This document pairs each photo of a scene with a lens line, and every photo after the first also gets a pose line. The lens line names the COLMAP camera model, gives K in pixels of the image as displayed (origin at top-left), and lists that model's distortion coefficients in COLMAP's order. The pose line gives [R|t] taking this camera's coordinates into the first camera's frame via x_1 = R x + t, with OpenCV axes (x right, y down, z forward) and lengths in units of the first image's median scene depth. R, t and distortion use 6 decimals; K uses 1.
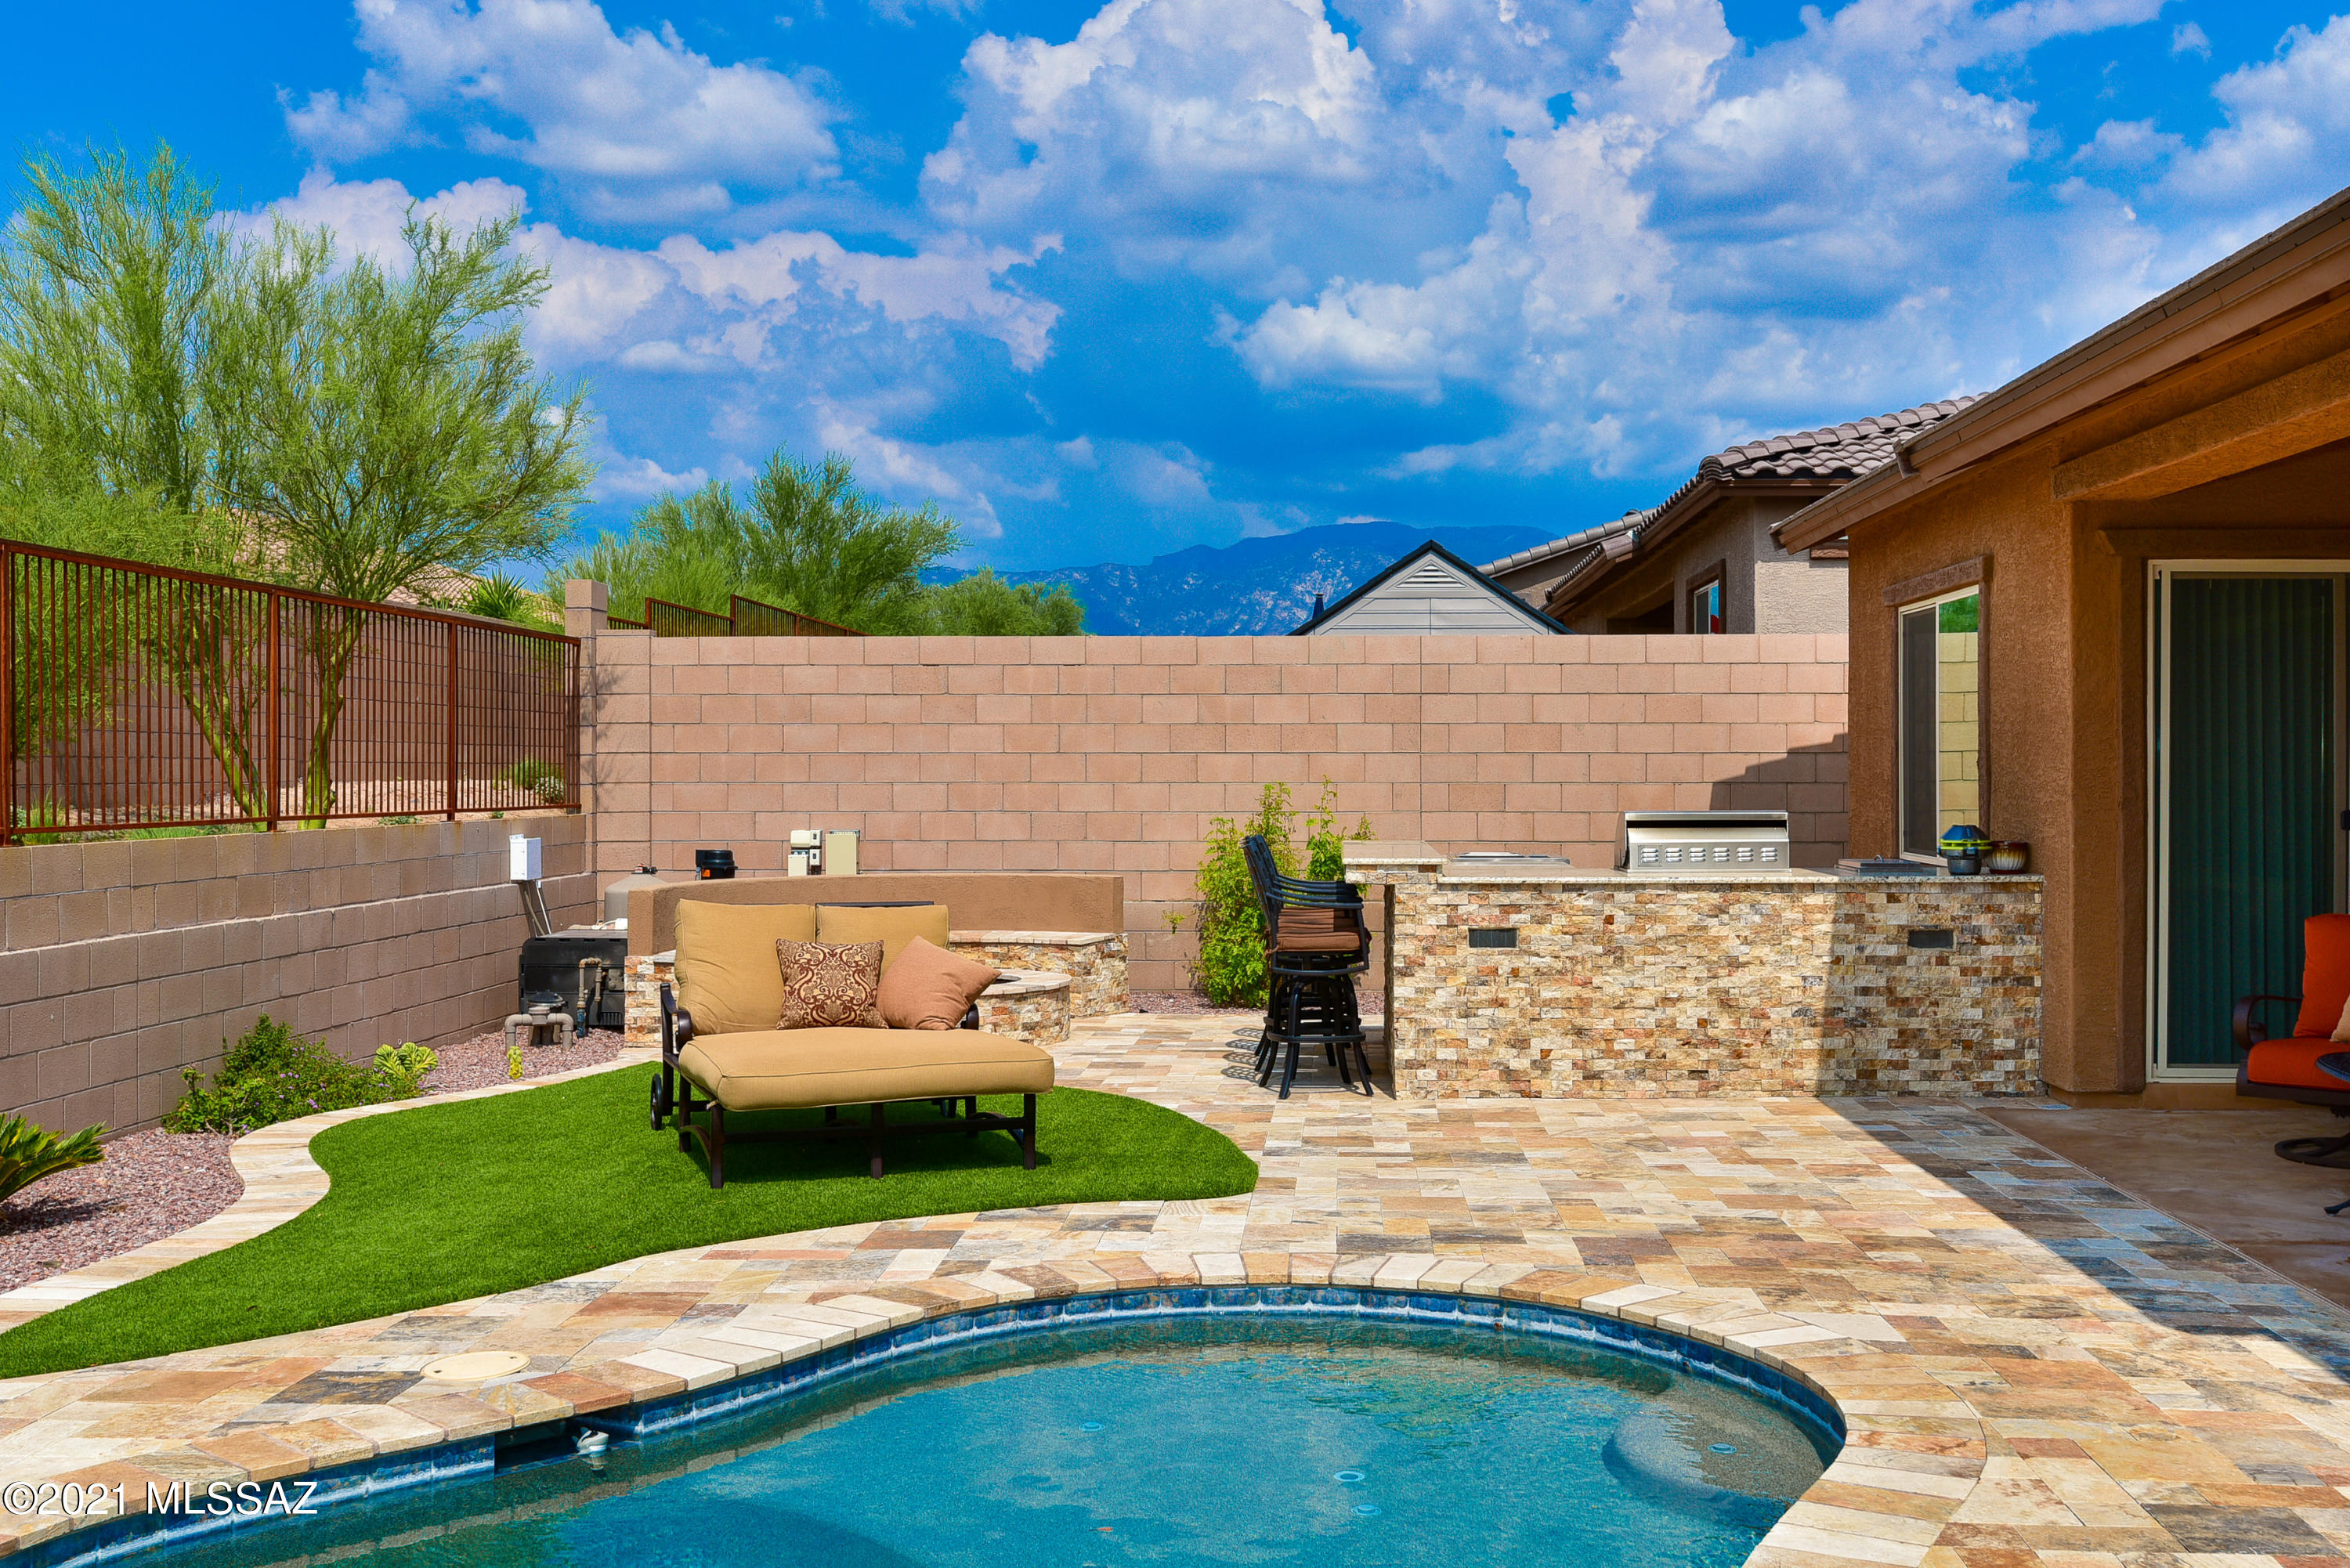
lens RADIAL K [[2334.9, 0, 1271.3], [0, 2334.9, 763.8], [0, 0, 1]] dist [0.021534, -0.109294]
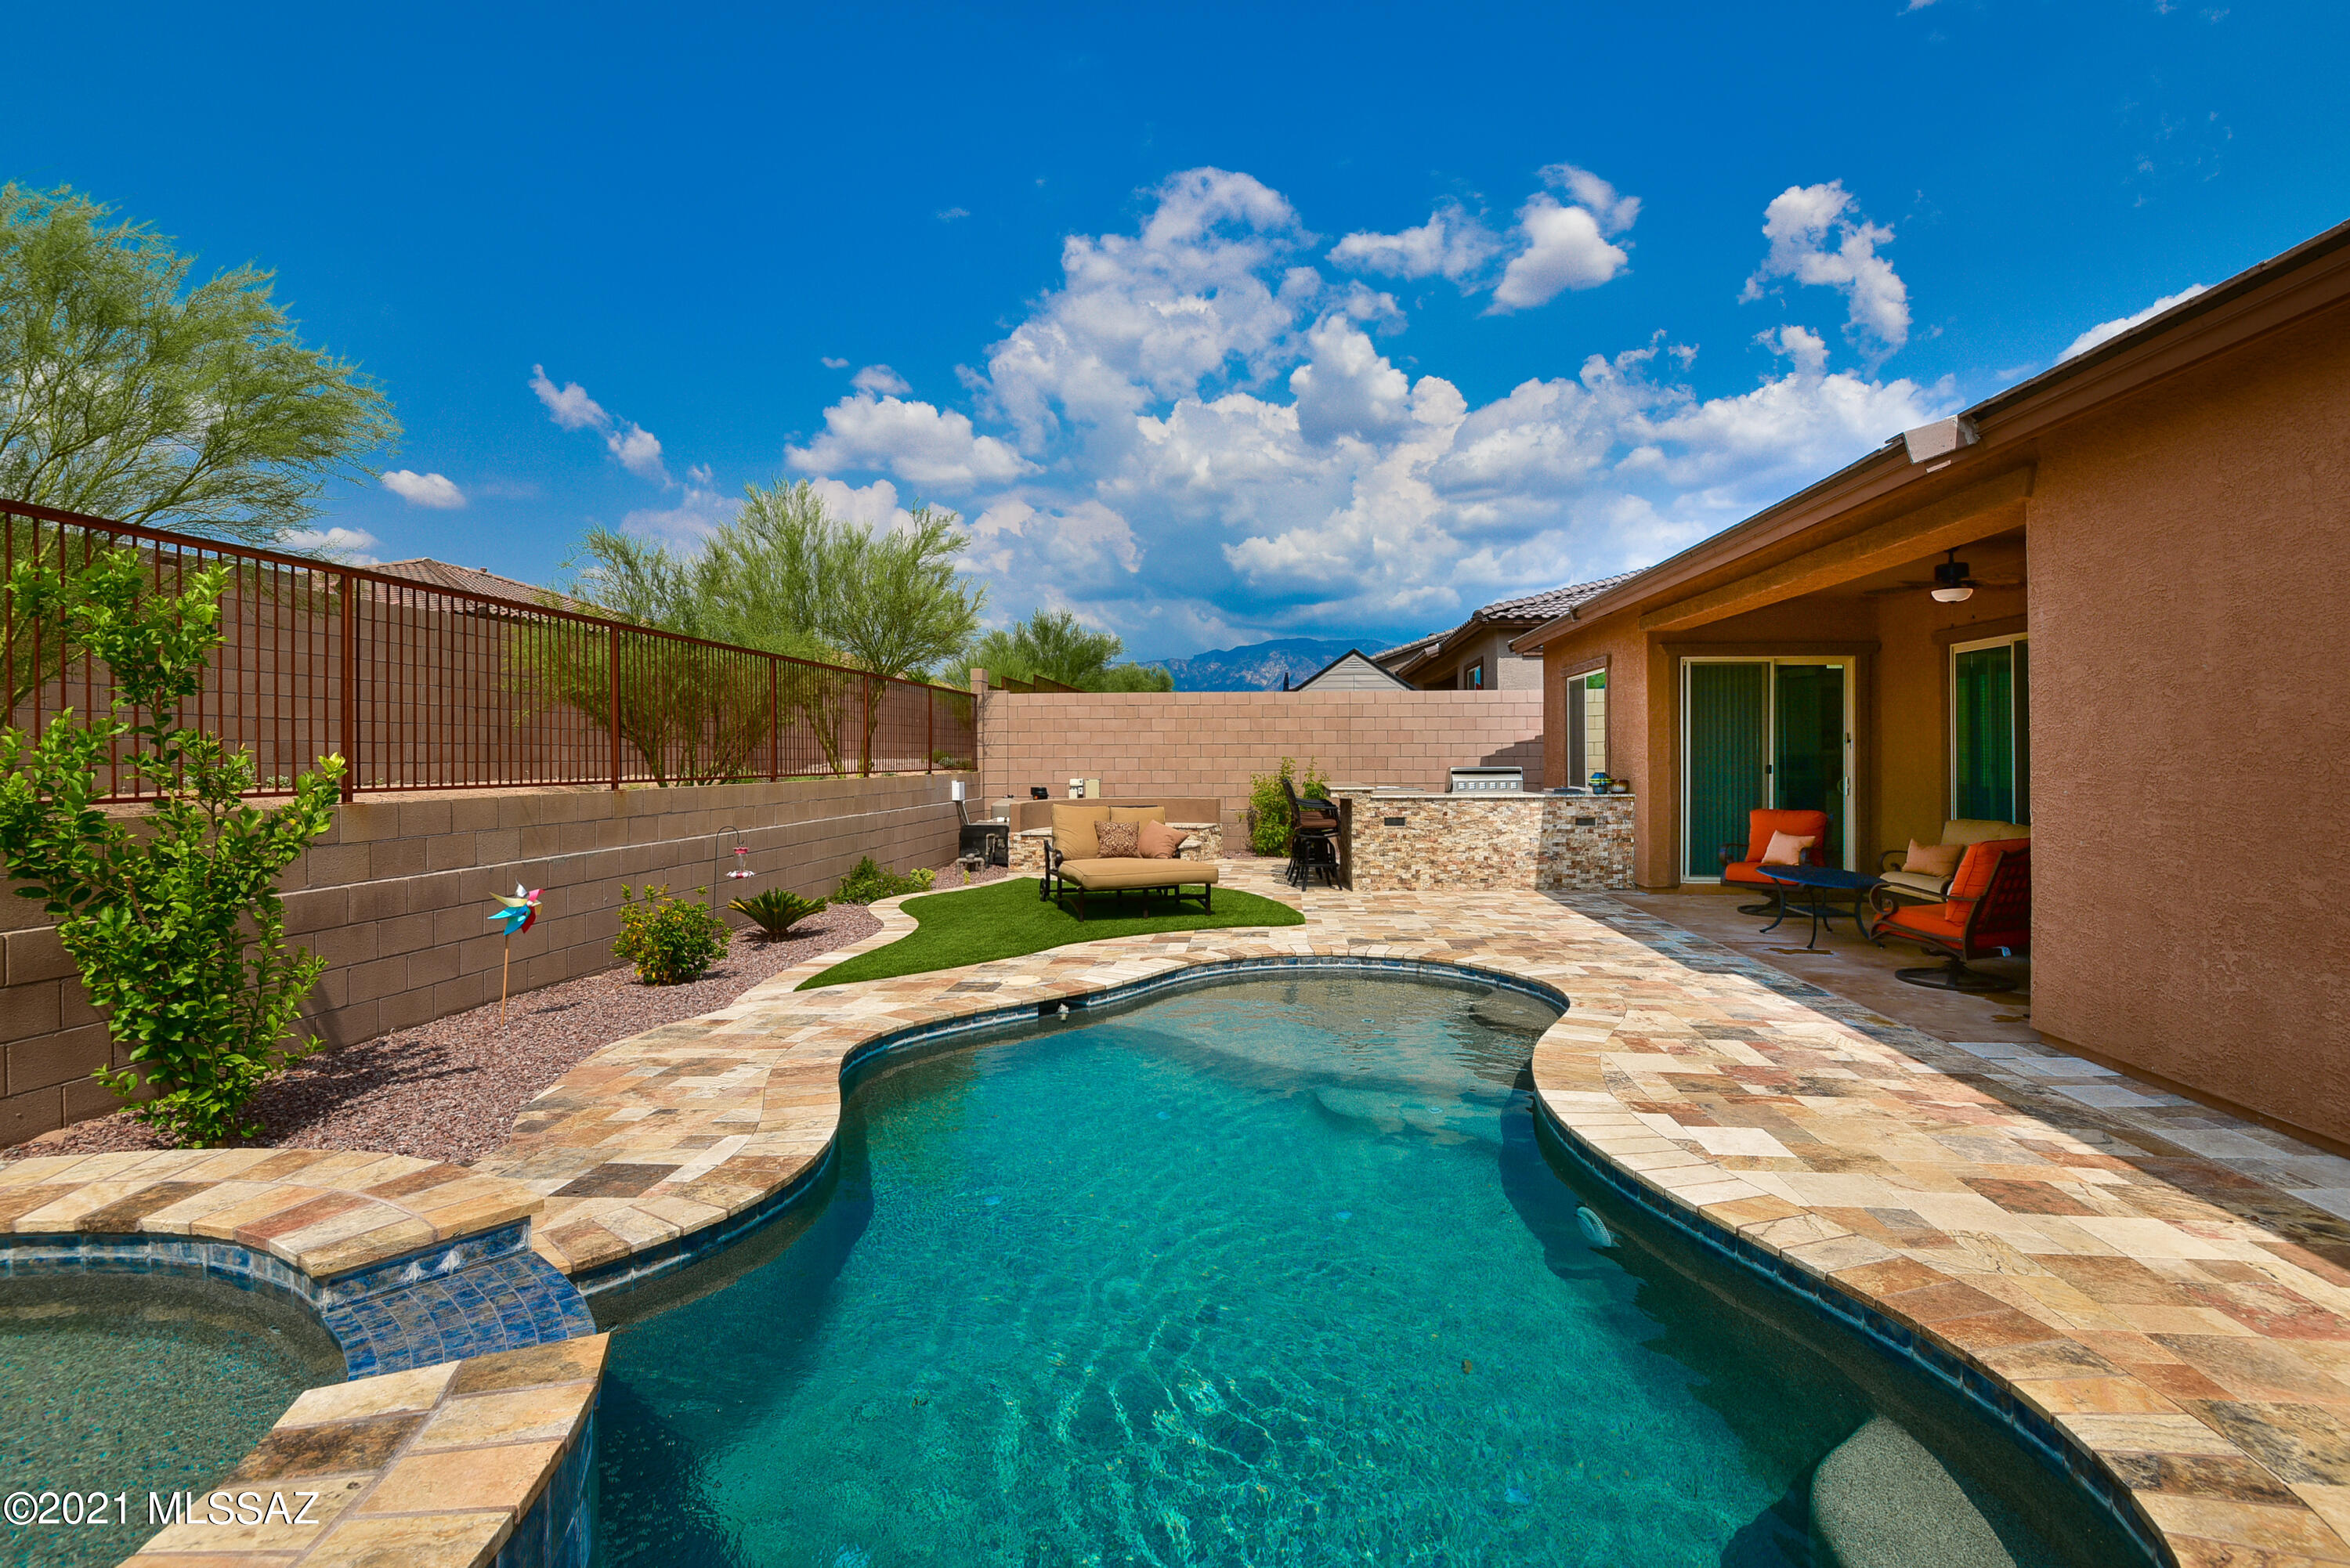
lens RADIAL K [[1111.8, 0, 1221.4], [0, 1111.8, 761.0], [0, 0, 1]] dist [-0.007062, -0.008862]
pose [[0.999674, -0.002549, -0.025390, -0.048382], [0.002717, 0.999975, 0.006571, 0.006907], [0.025372, -0.006638, 0.999656, -0.102518]]
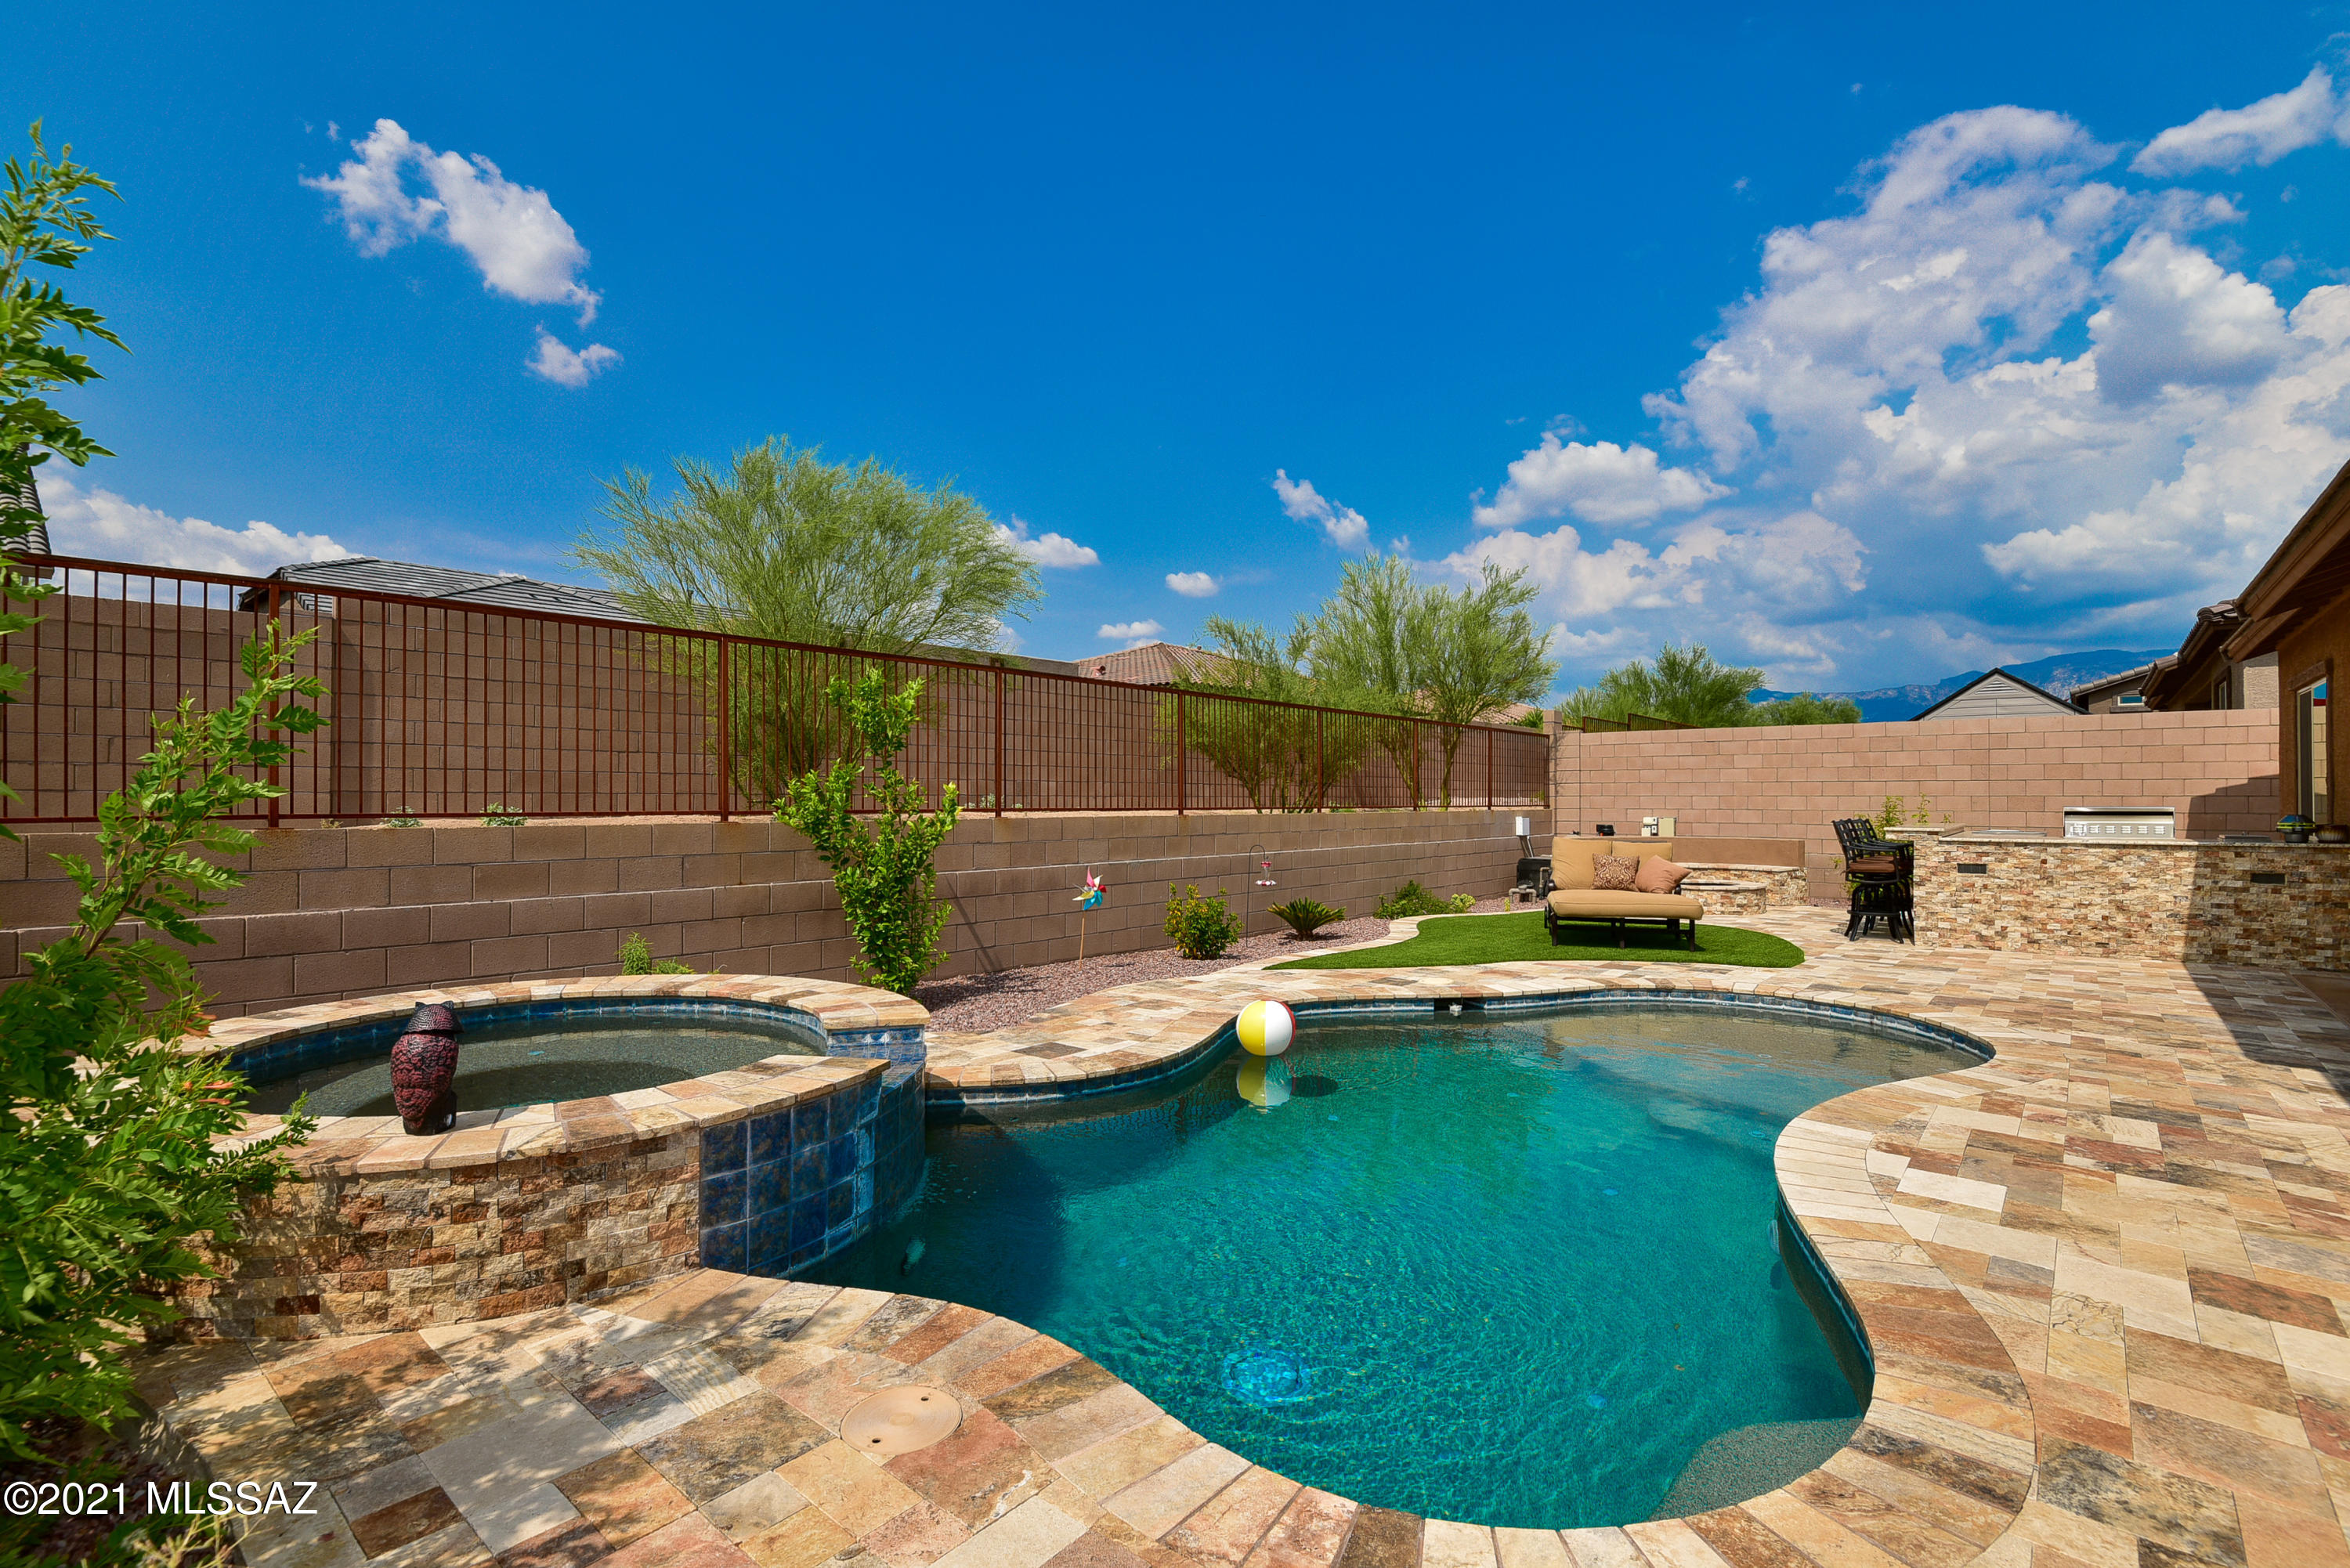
lens RADIAL K [[1092.6, 0, 1183.9], [0, 1092.6, 782.8], [0, 0, 1]] dist [-0.008835, -0.008310]
pose [[0.788598, -0.006659, -0.614874, 0.134830], [-0.001210, 0.999923, -0.012380, 0.013372], [0.614909, 0.010506, 0.788528, -0.148210]]
